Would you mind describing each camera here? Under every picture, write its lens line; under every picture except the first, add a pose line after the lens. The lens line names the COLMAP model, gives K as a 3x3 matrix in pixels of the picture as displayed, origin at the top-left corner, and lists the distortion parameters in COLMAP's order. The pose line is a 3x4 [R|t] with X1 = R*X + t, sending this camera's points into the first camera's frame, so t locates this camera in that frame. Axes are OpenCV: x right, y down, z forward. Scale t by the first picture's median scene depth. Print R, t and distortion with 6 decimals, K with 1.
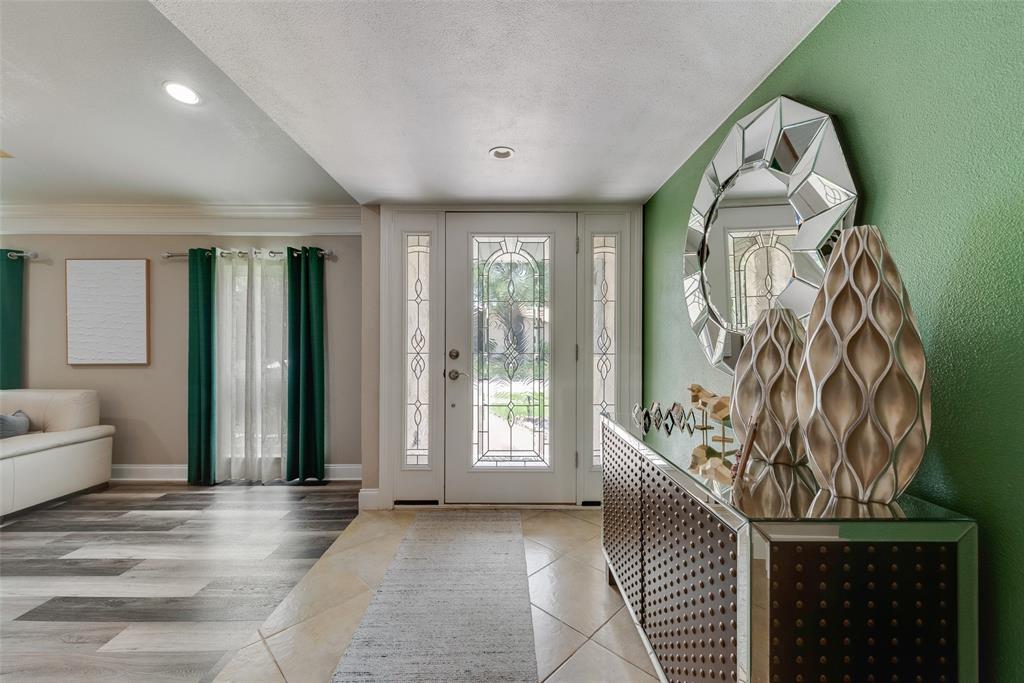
lens RADIAL K [[398.6, 0, 507.5], [0, 398.6, 345.6], [0, 0, 1]] dist [0.002273, -0.000232]
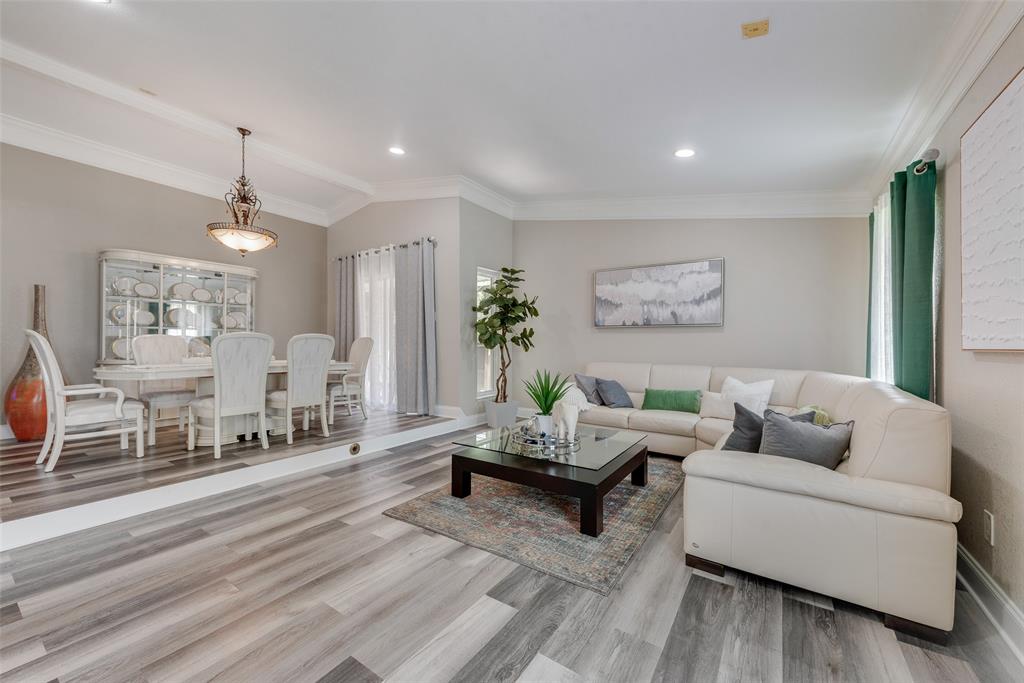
lens RADIAL K [[398.6, 0, 507.5], [0, 398.6, 345.6], [0, 0, 1]] dist [0.002273, -0.000232]
pose [[-0.575553, 0.000854, -0.817764, -0.394079], [-0.003038, 0.999990, 0.003182, 0.043689], [0.817759, 0.004316, -0.575545, 0.851077]]
